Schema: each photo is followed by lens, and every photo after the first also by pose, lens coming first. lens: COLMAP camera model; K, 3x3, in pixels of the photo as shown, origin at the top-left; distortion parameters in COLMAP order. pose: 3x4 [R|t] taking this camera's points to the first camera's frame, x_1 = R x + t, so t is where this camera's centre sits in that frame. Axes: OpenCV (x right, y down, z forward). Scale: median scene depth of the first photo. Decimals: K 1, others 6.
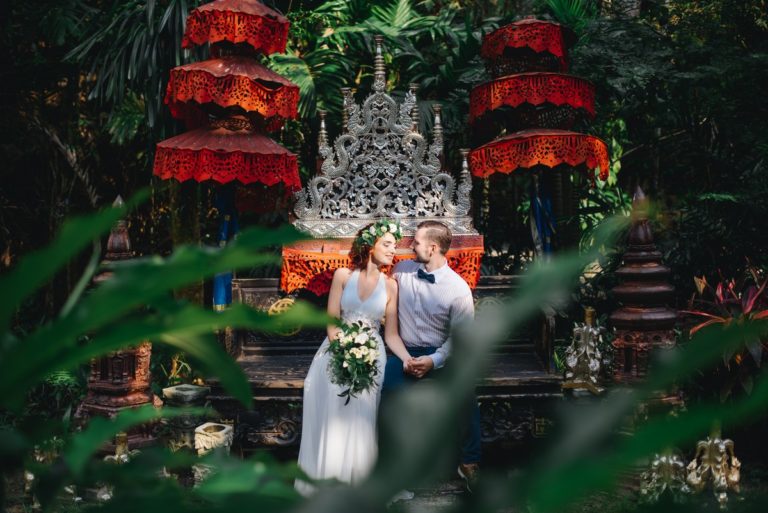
lens RADIAL K [[1076.7, 0, 384.0], [0, 1076.7, 256.5], [0, 0, 1]] dist [-0.139706, 0.044736]
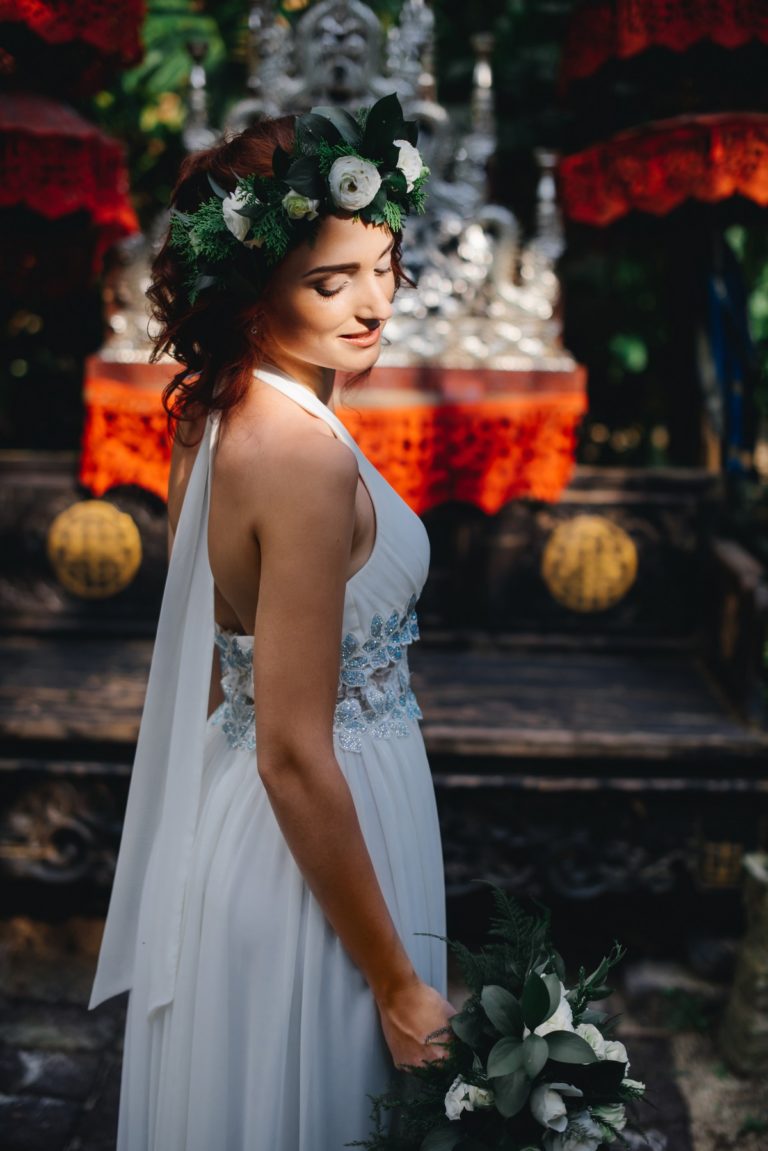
lens RADIAL K [[1613.7, 0, 384.0], [0, 1613.7, 575.5], [0, 0, 1]] dist [-0.139706, 0.044736]
pose [[0.999192, 0.038898, 0.010088, 0.014224], [-0.039611, 0.995658, 0.084237, 0.010326], [-0.006767, -0.084569, 0.996395, 0.395683]]
